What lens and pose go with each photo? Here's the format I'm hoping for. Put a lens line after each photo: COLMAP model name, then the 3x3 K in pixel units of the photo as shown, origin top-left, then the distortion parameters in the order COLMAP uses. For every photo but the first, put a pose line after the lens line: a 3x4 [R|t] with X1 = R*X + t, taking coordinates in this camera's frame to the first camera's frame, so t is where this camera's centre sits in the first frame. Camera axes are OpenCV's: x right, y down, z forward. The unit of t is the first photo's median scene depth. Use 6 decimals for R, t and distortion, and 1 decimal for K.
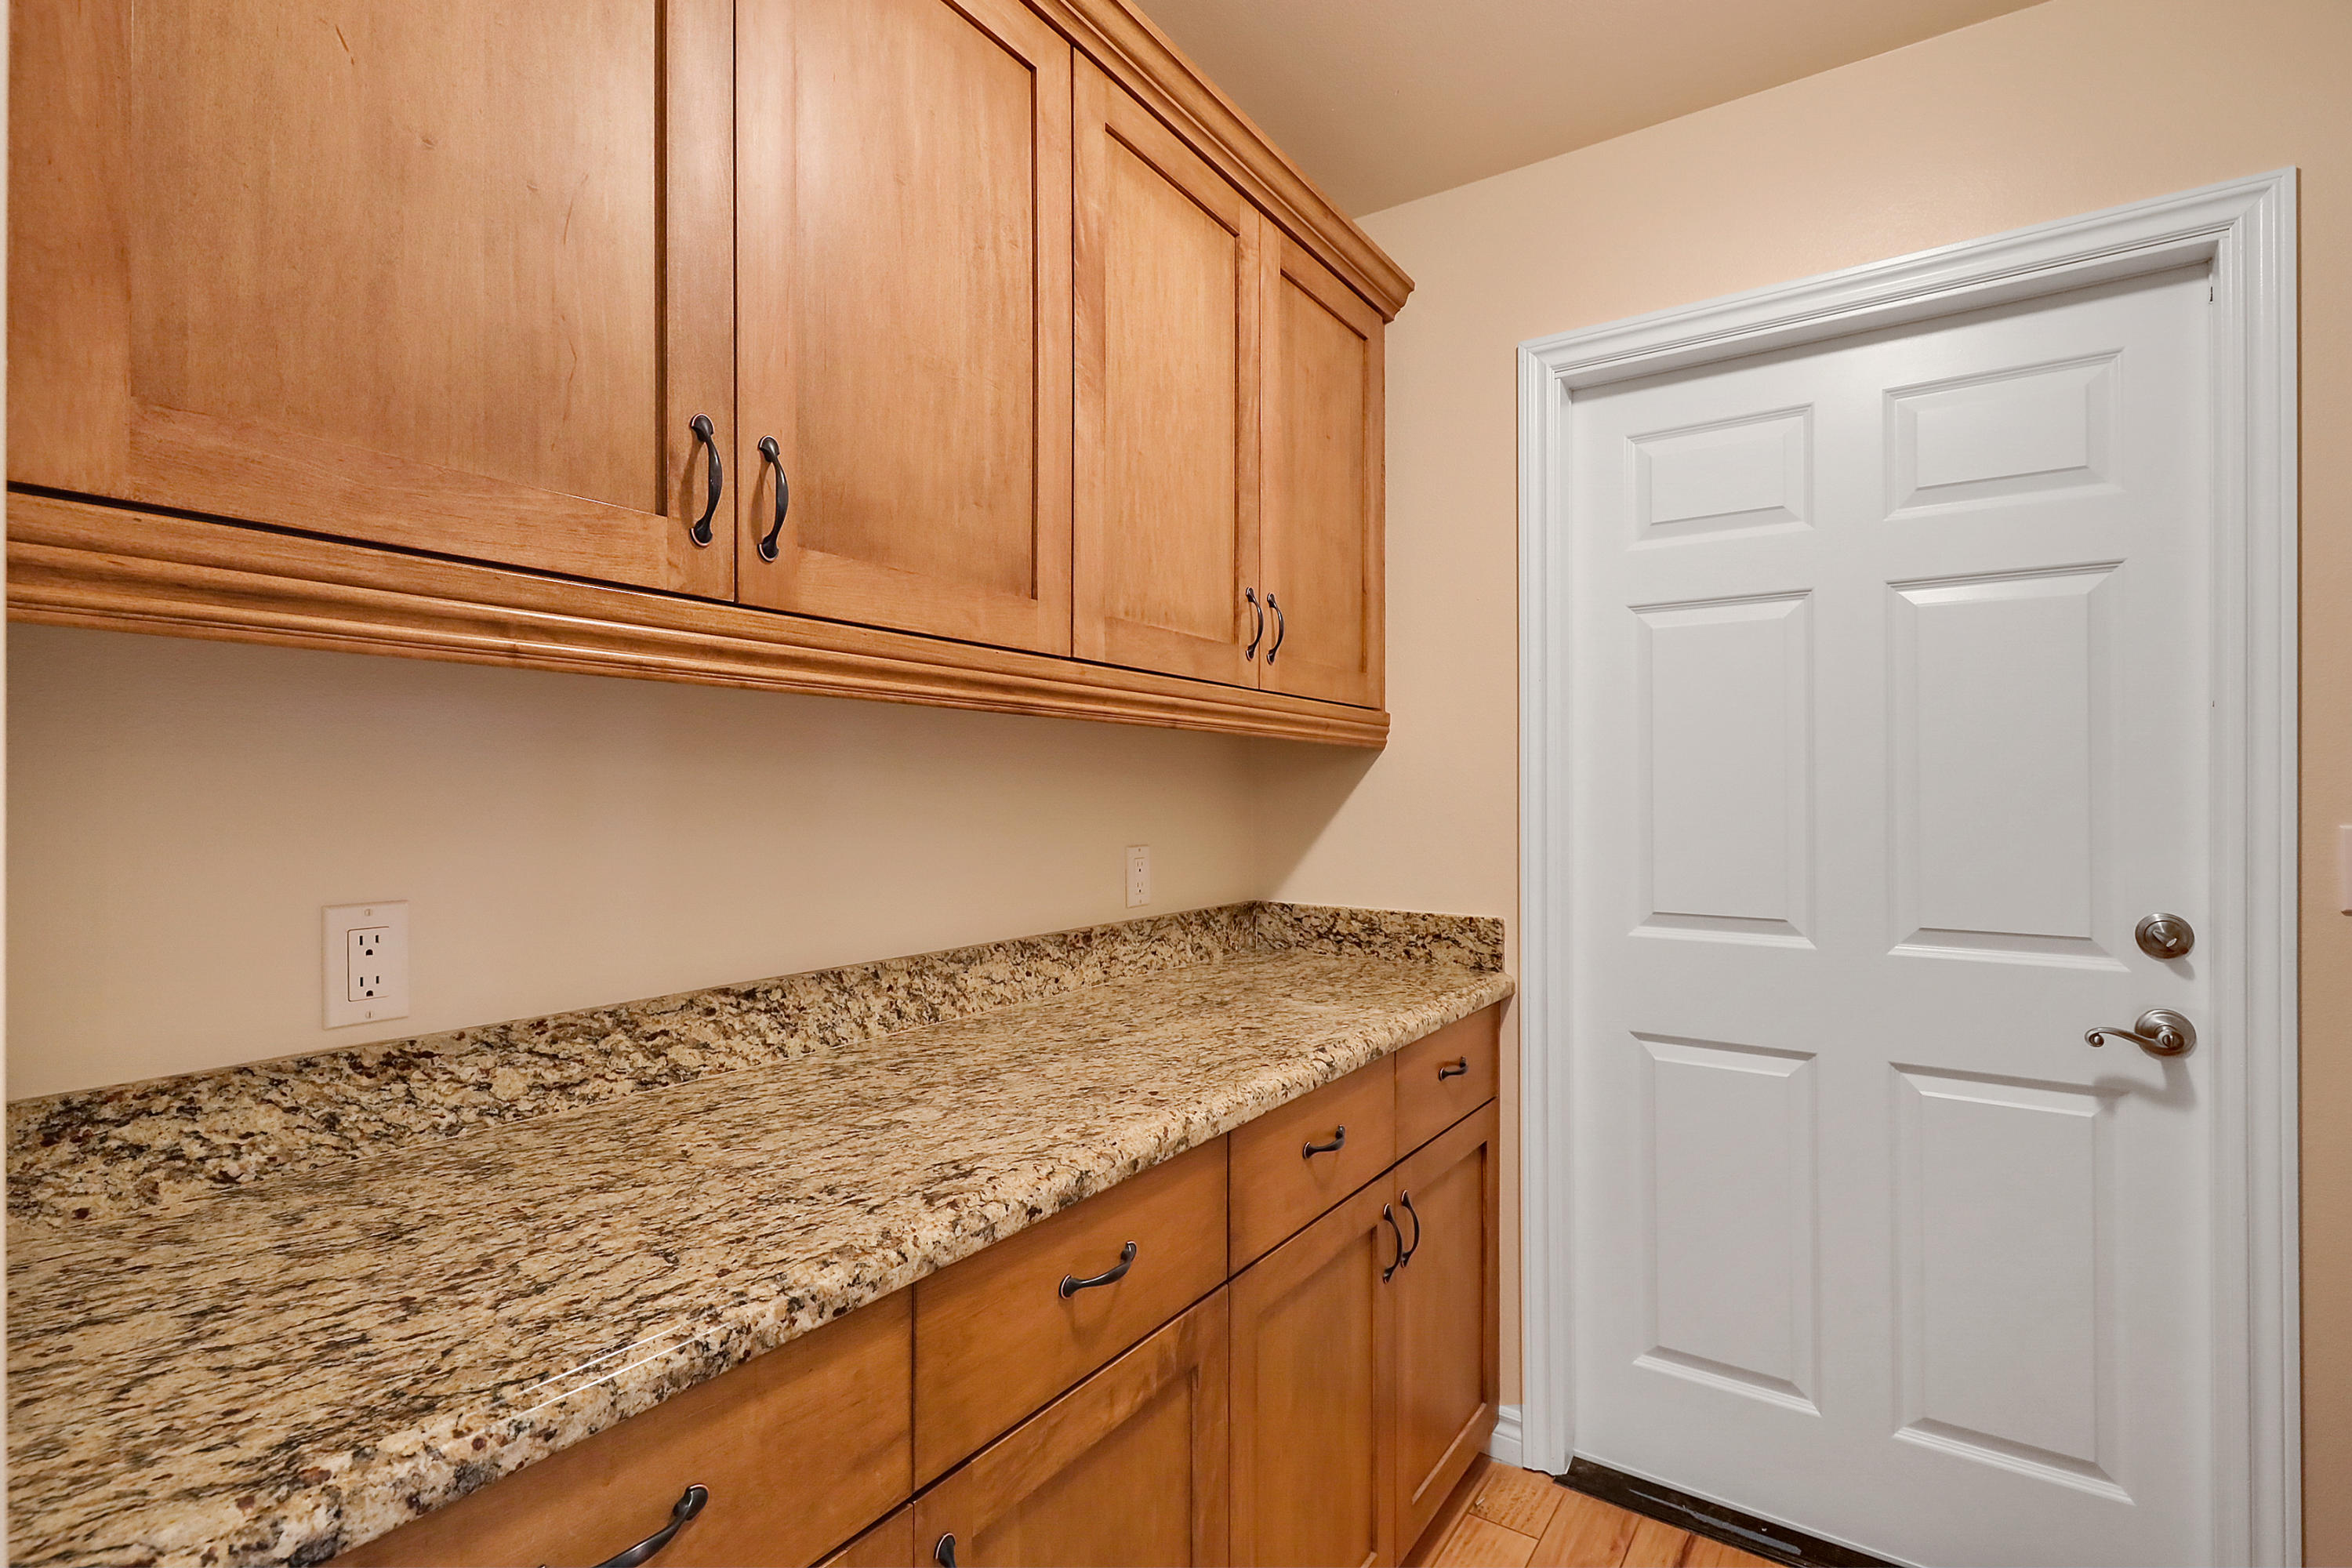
lens RADIAL K [[1090.6, 0, 1181.4], [0, 1090.6, 792.4], [0, 0, 1]] dist [0.000218, 0.000005]
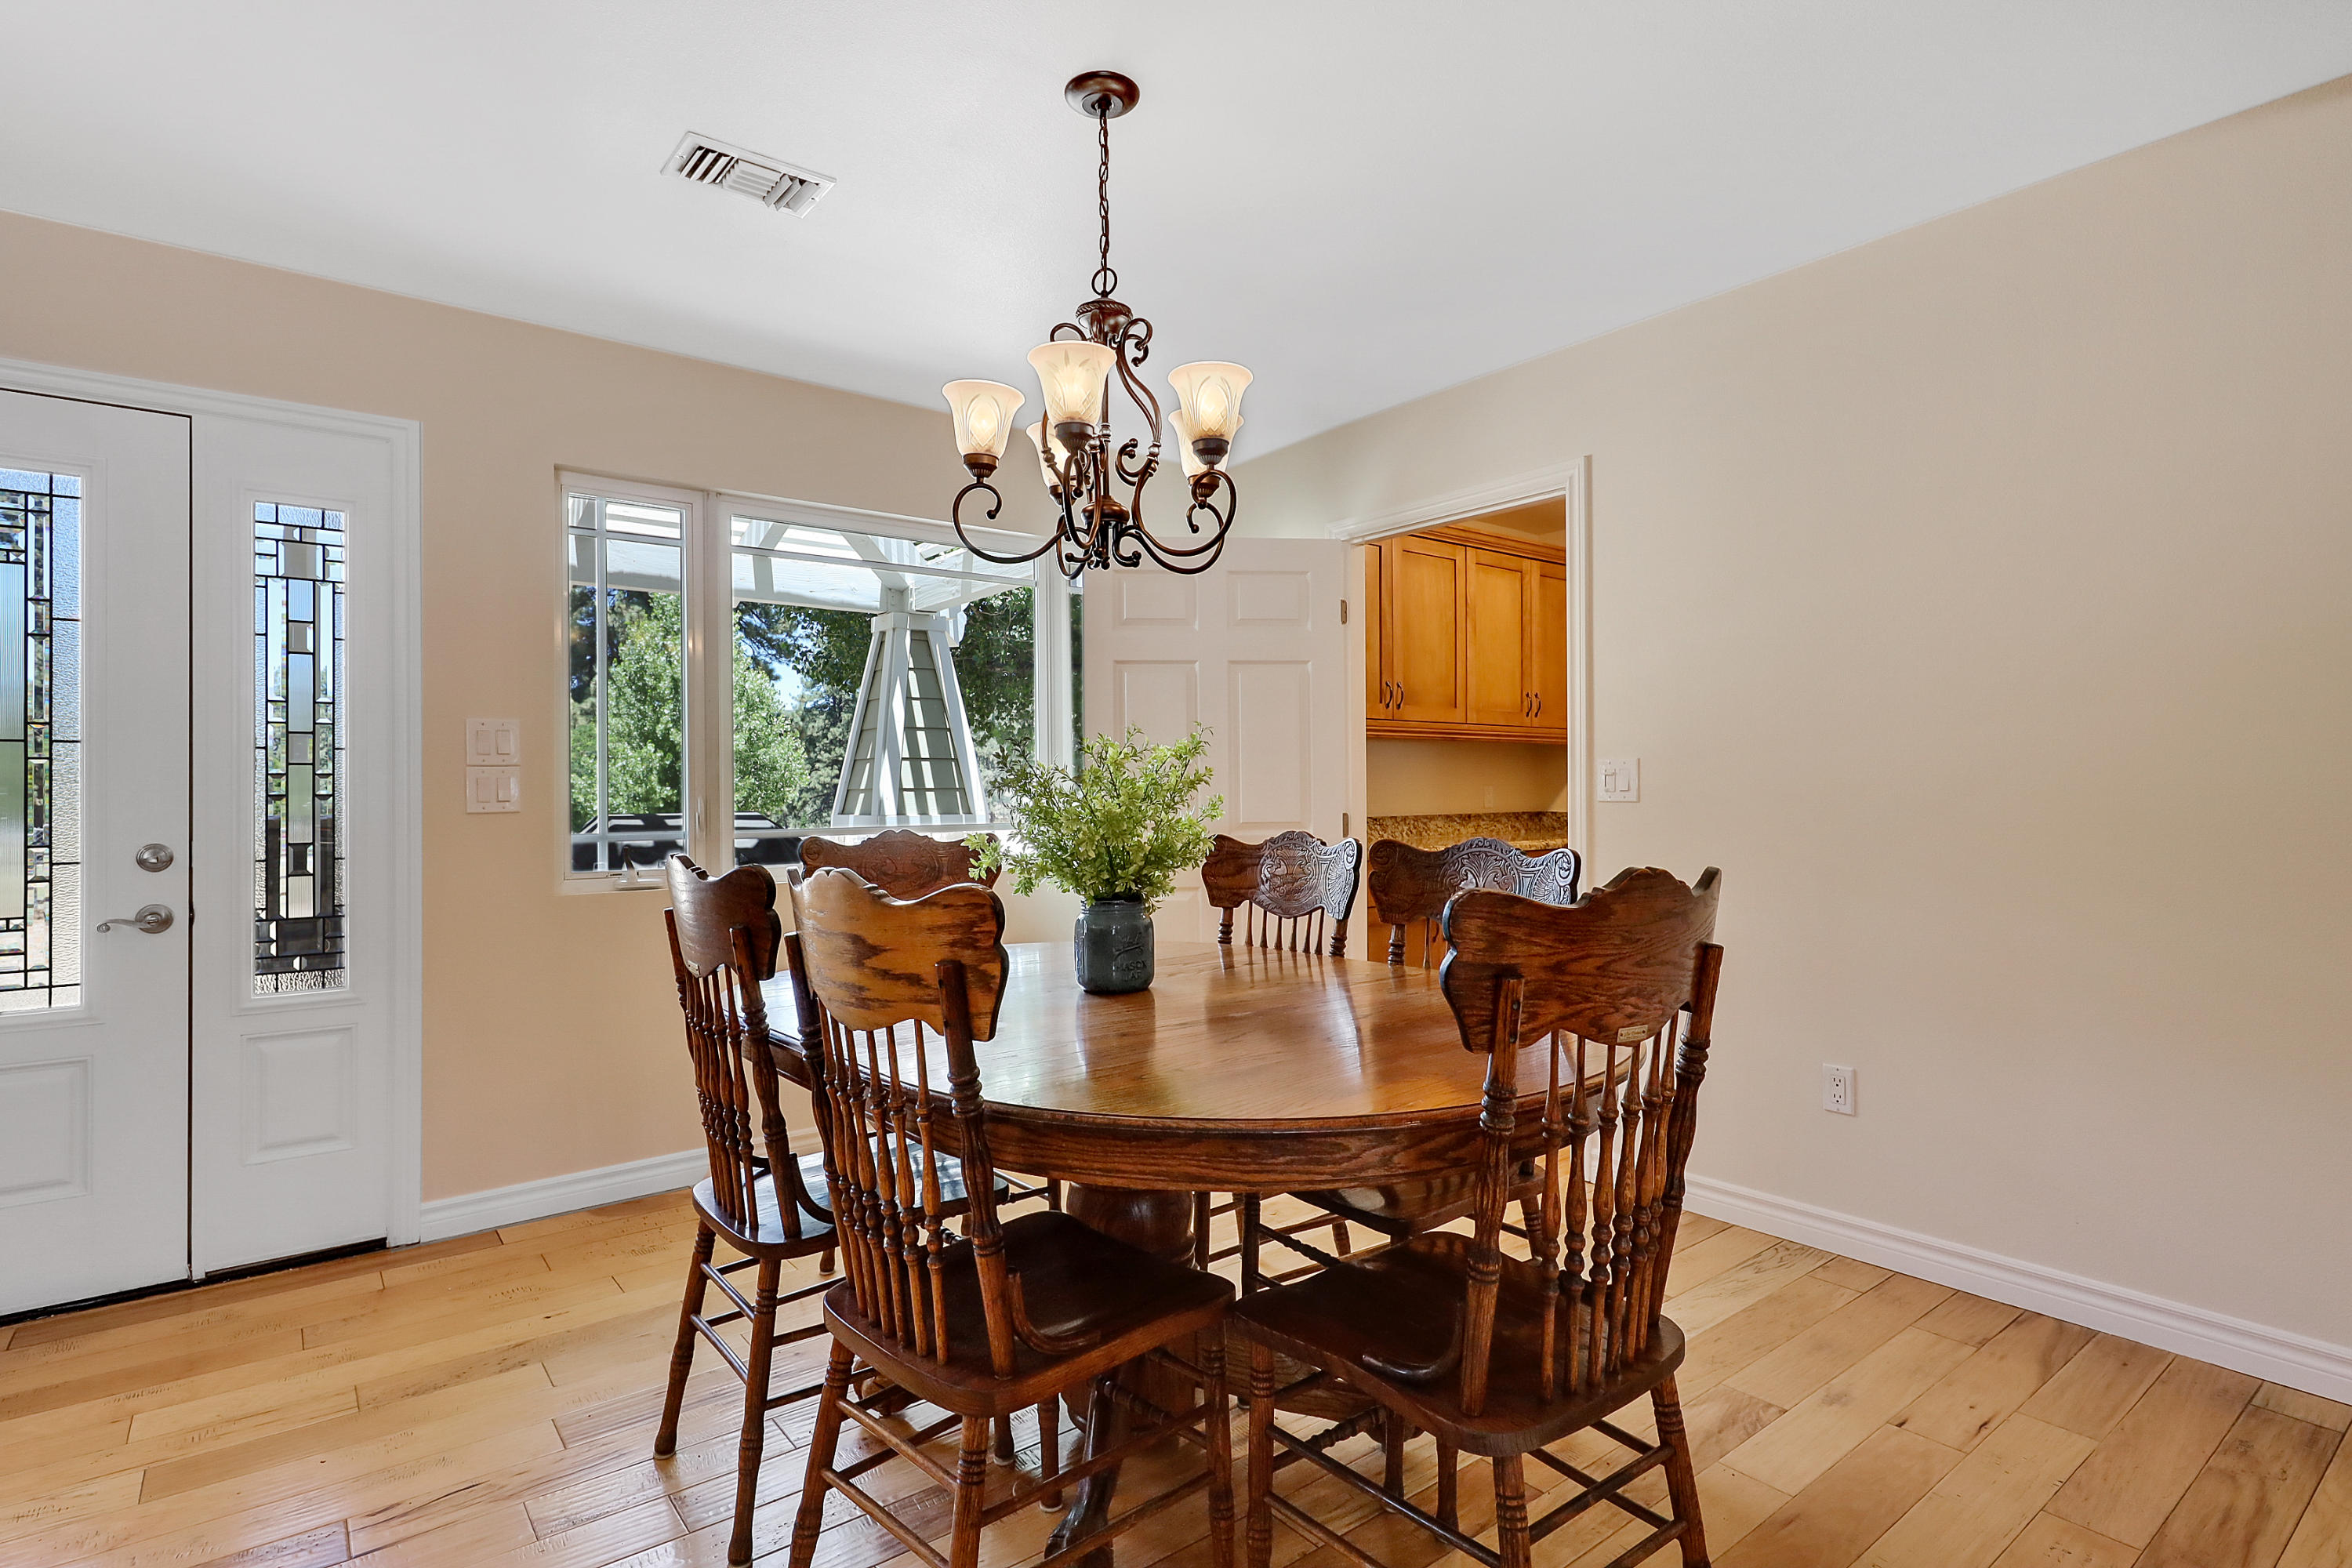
lens RADIAL K [[1138.1, 0, 1174.5], [0, 1138.1, 775.7], [0, 0, 1]] dist [0.000345, 0.000552]
pose [[0.950038, -0.007774, -0.312038, 0.122350], [0.008339, 0.999965, 0.000478, 0.026261], [0.312023, -0.003056, 0.950070, -2.308826]]
